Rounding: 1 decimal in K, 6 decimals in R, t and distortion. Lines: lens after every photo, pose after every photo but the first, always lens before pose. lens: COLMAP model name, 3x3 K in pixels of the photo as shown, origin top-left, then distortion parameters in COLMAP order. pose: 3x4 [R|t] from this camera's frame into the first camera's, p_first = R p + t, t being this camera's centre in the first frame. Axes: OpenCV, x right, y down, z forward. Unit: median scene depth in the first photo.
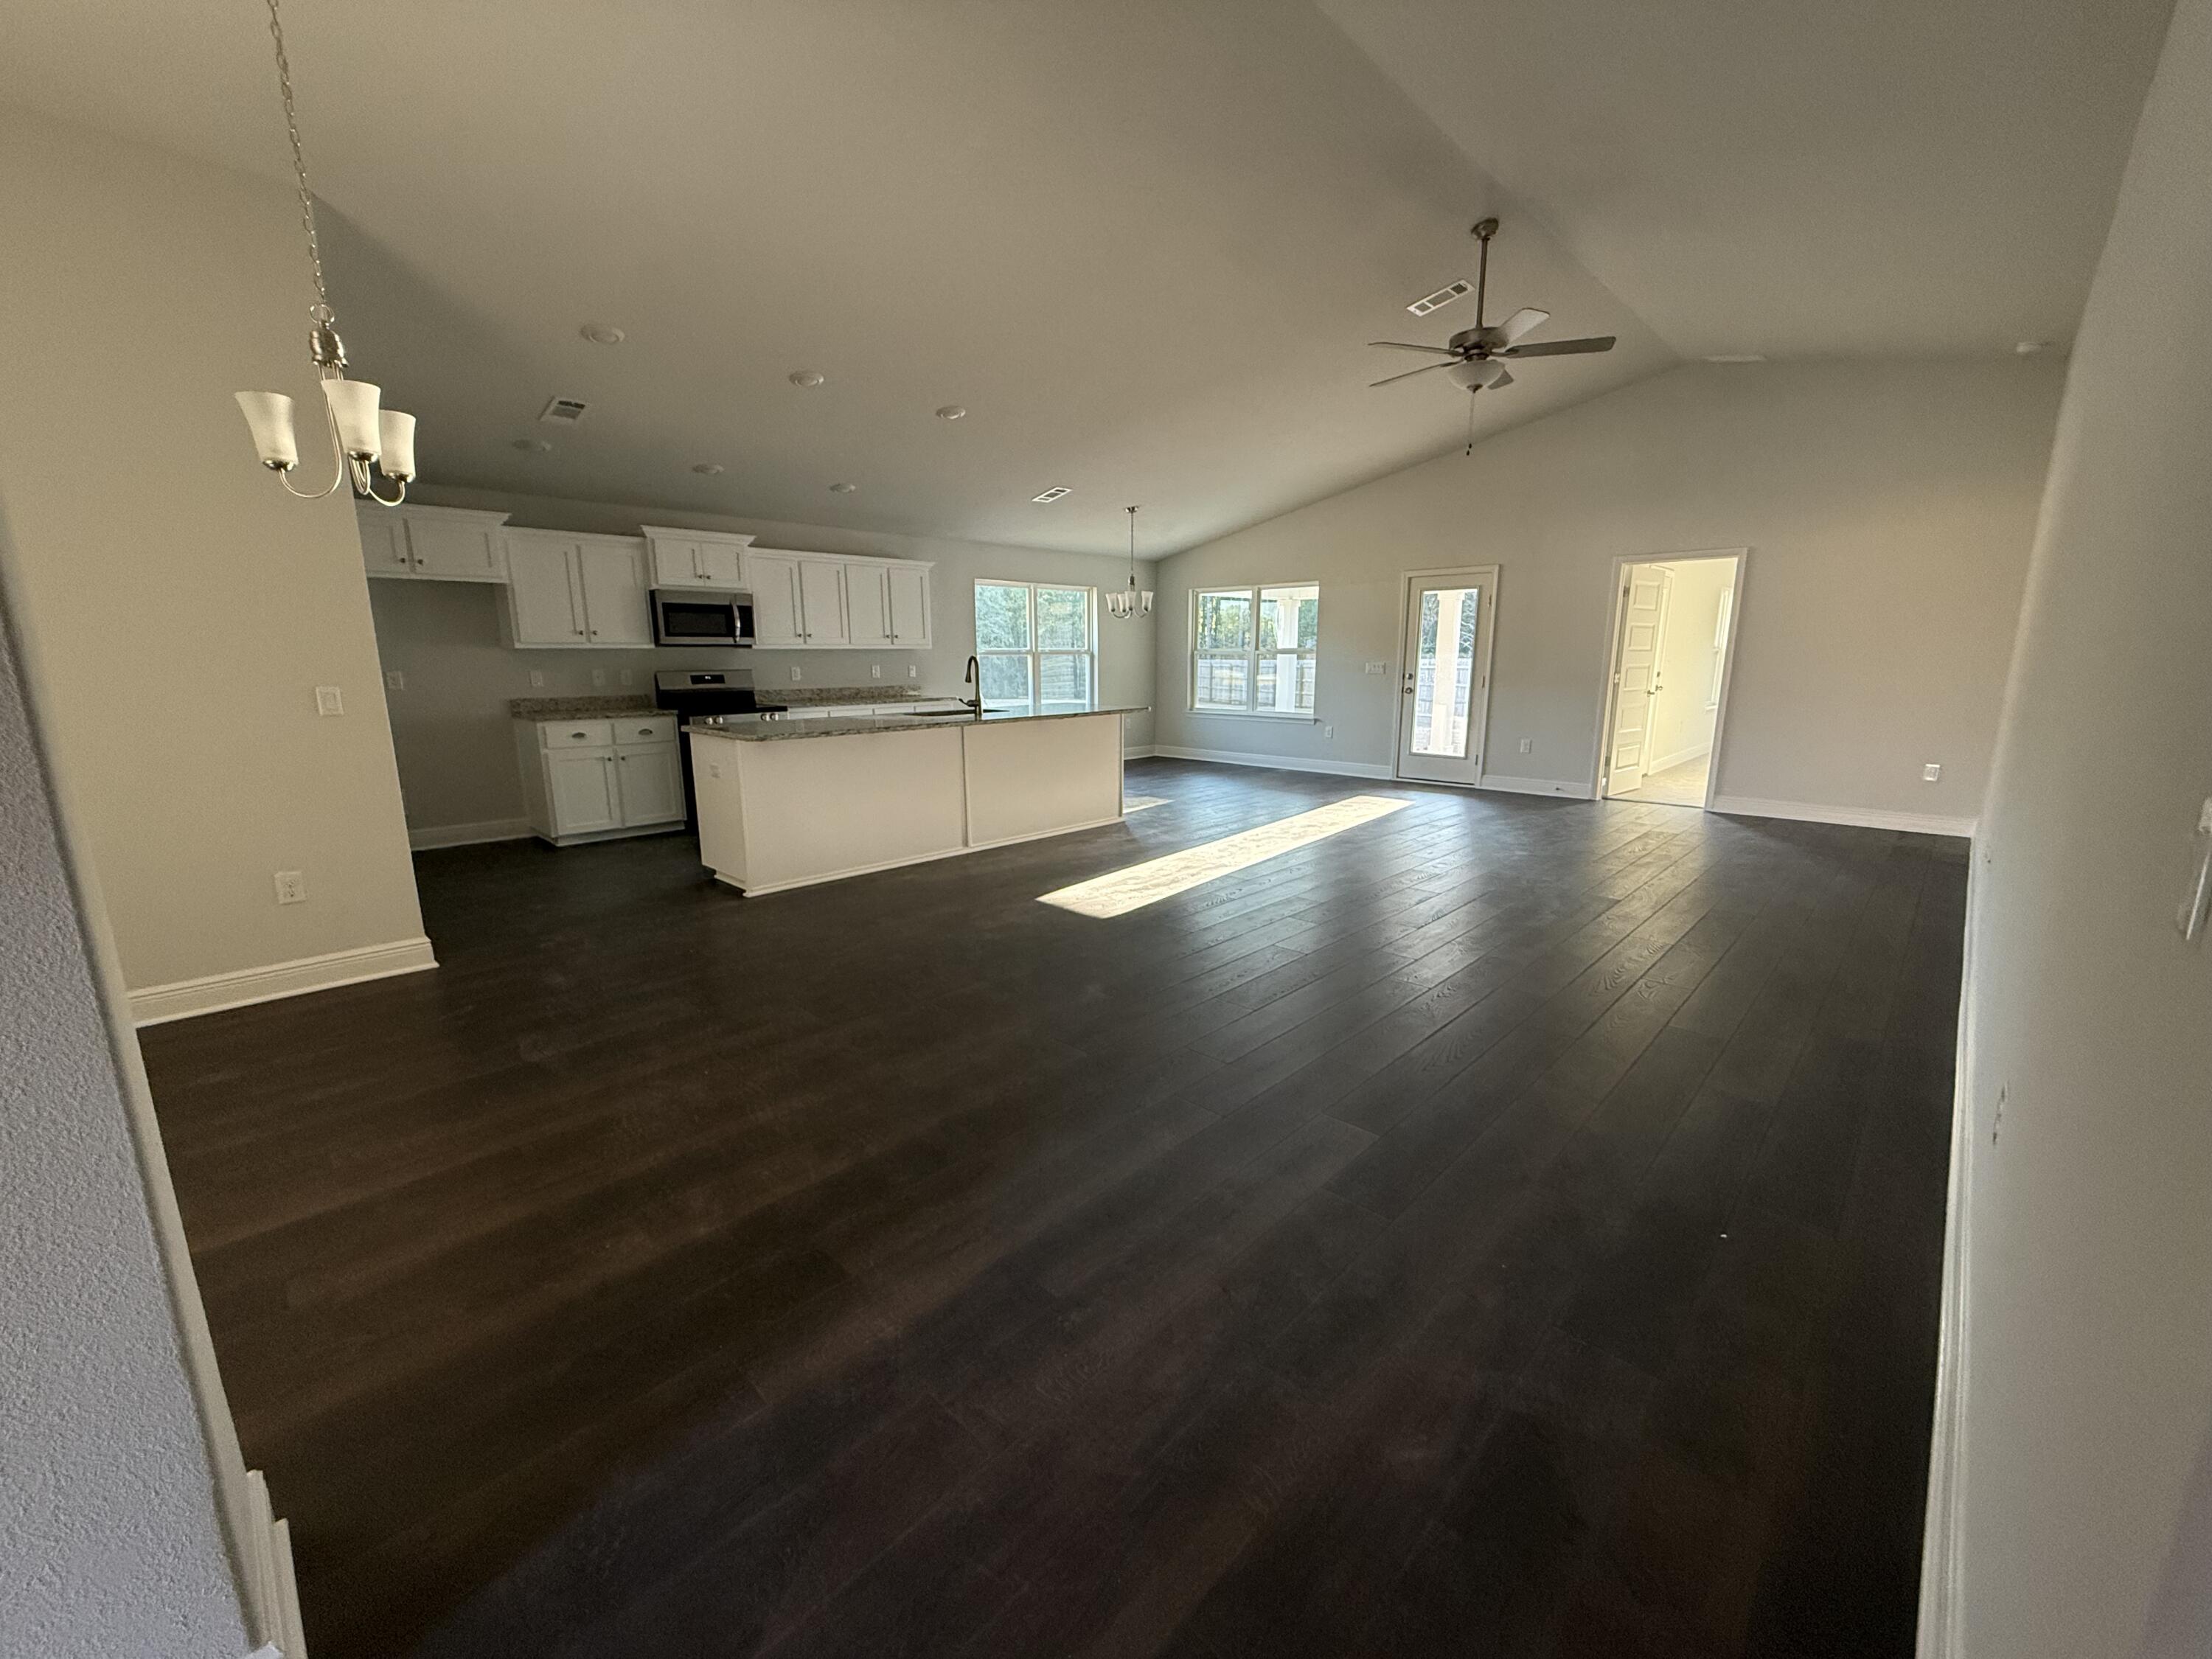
lens RADIAL K [[876.8, 0, 1101.6], [0, 876.8, 830.2], [0, 0, 1]] dist [-0.000563, -0.000098]
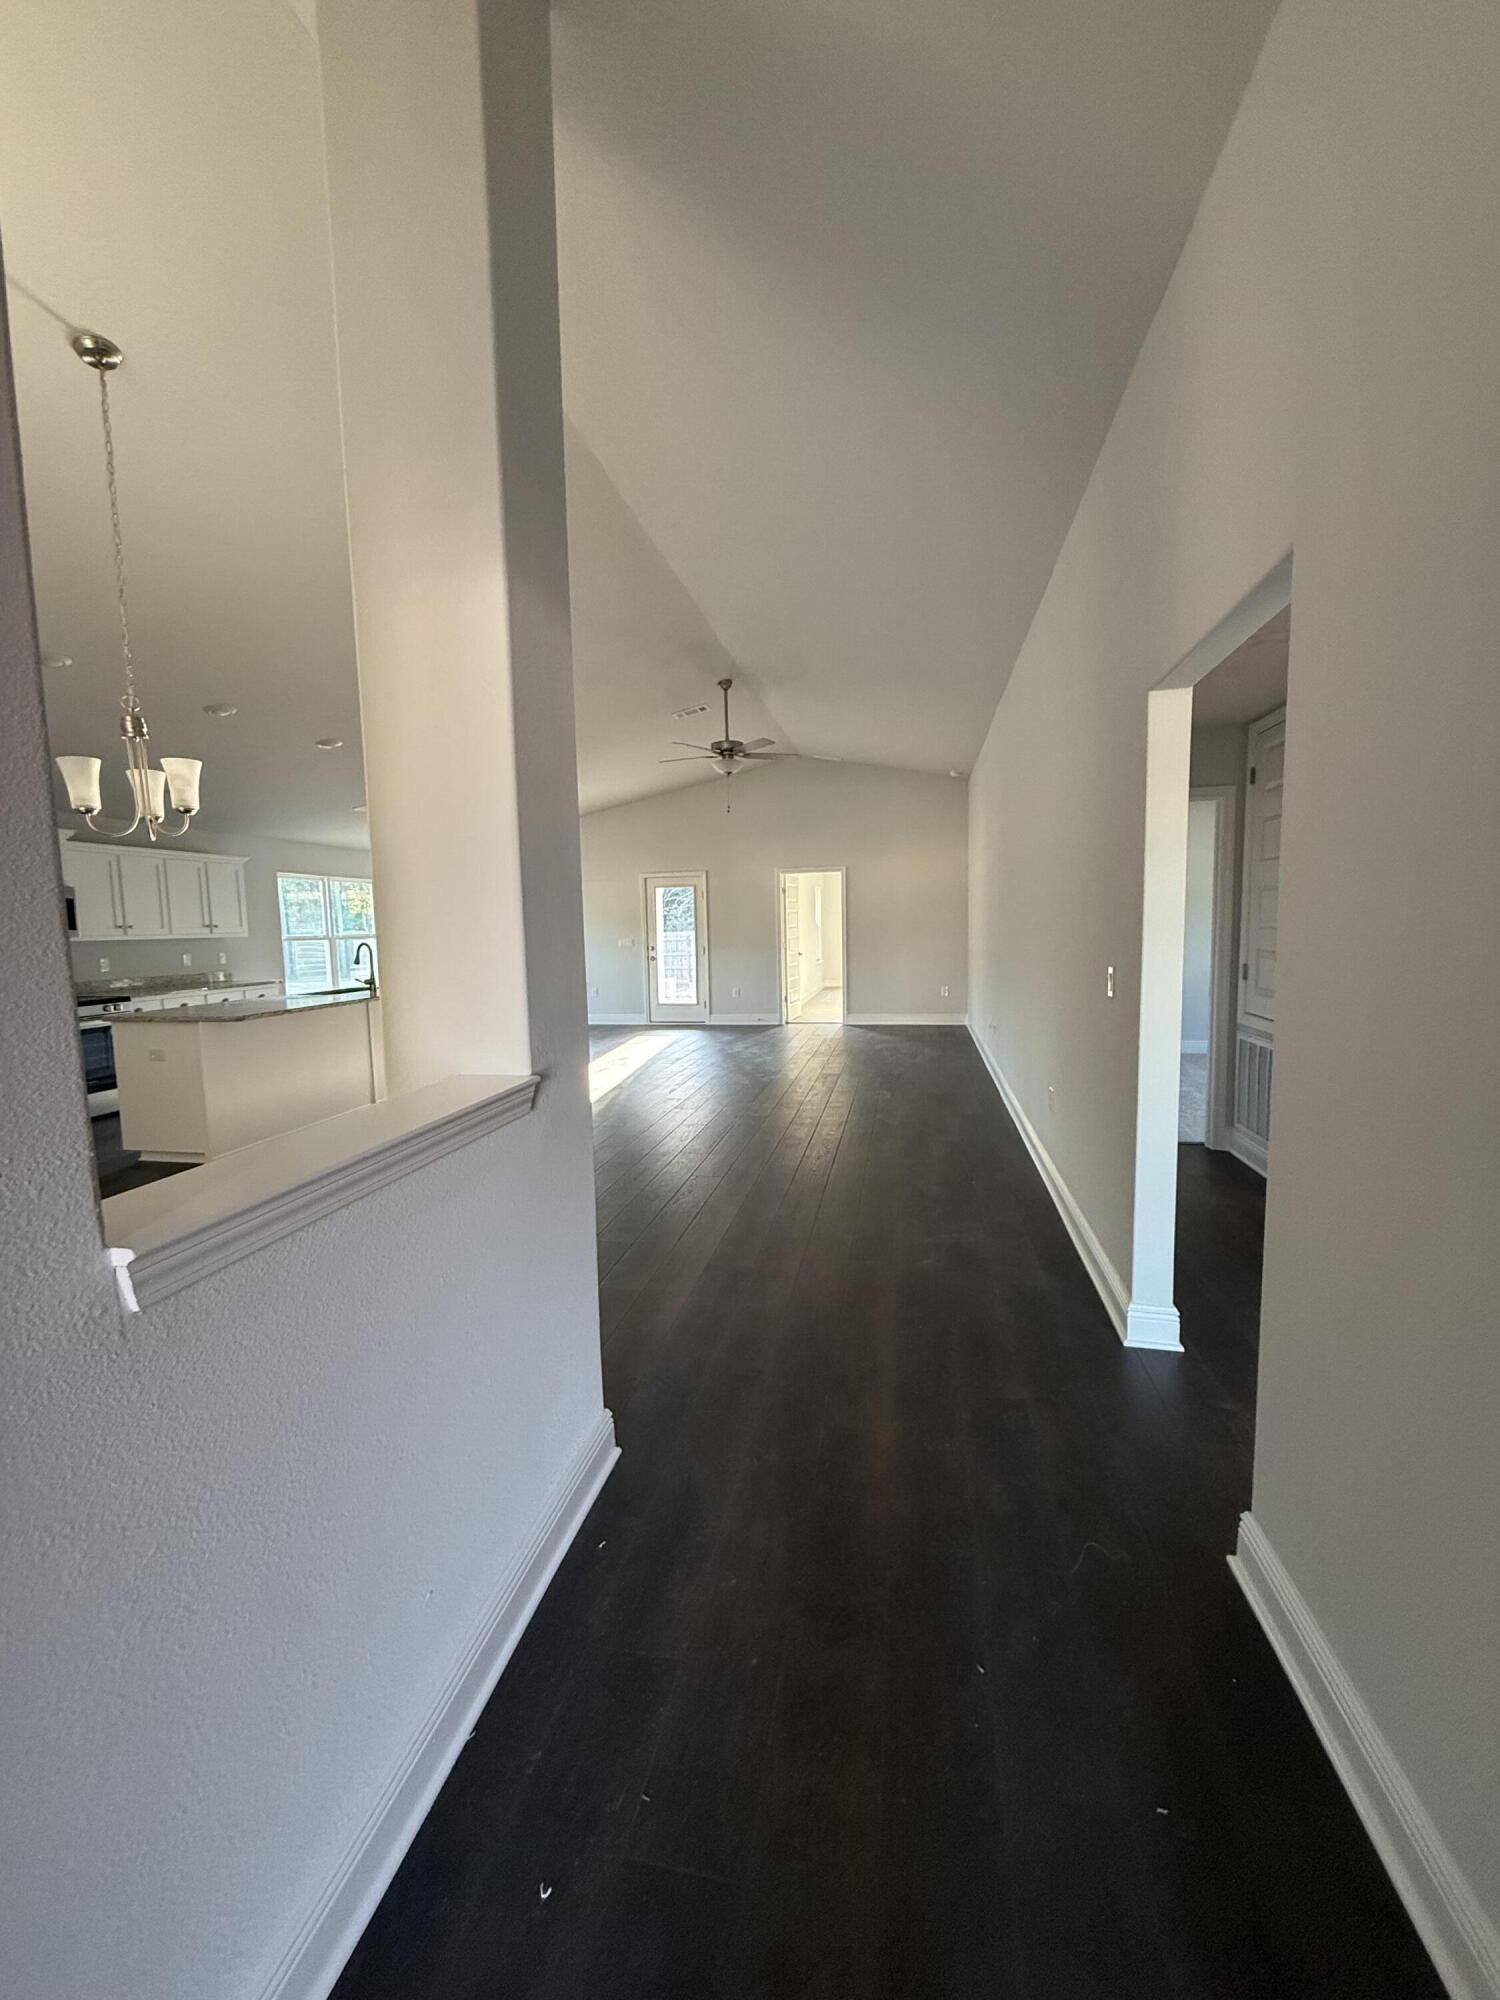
lens RADIAL K [[792.8, 0, 749.0], [0, 792.8, 992.9], [0, 0, 1]] dist [-0.000563, -0.000098]
pose [[0.840078, -0.061505, 0.538967, -0.253306], [0.125473, 0.988640, -0.082752, 0.020027], [-0.527755, 0.137143, 0.838252, -0.144203]]
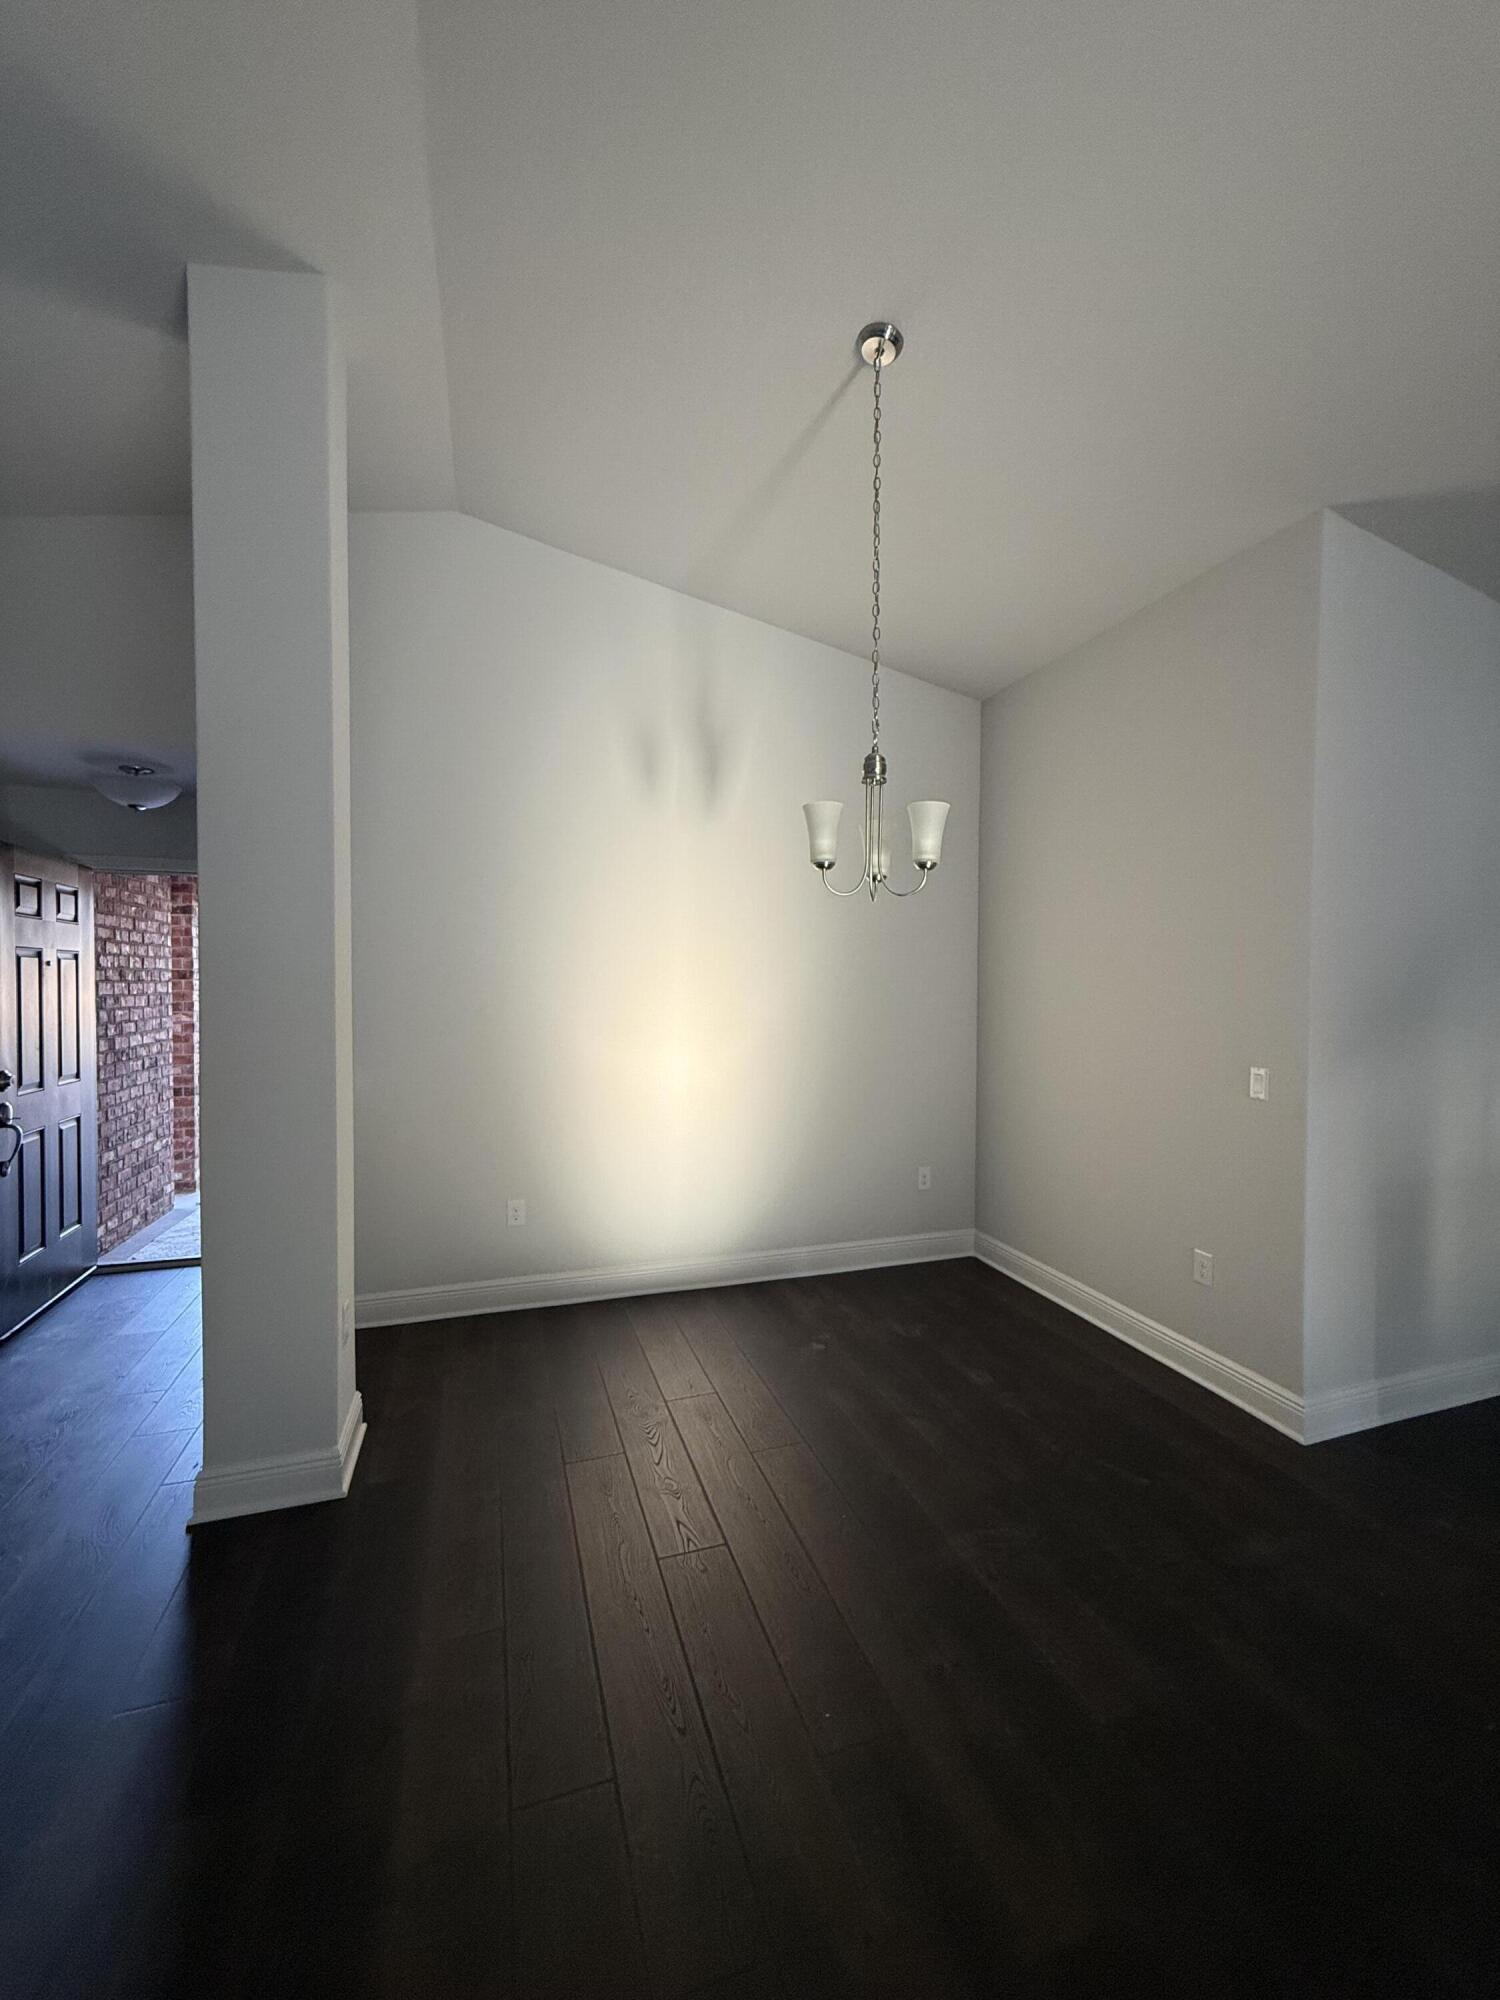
lens RADIAL K [[792.8, 0, 749.0], [0, 792.8, 992.9], [0, 0, 1]] dist [-0.000563, -0.000098]
pose [[-0.458526, 0.015132, -0.888552, 0.029109], [-0.178331, 0.977950, 0.108679, -0.115965], [0.870604, 0.208289, -0.445718, 0.450146]]
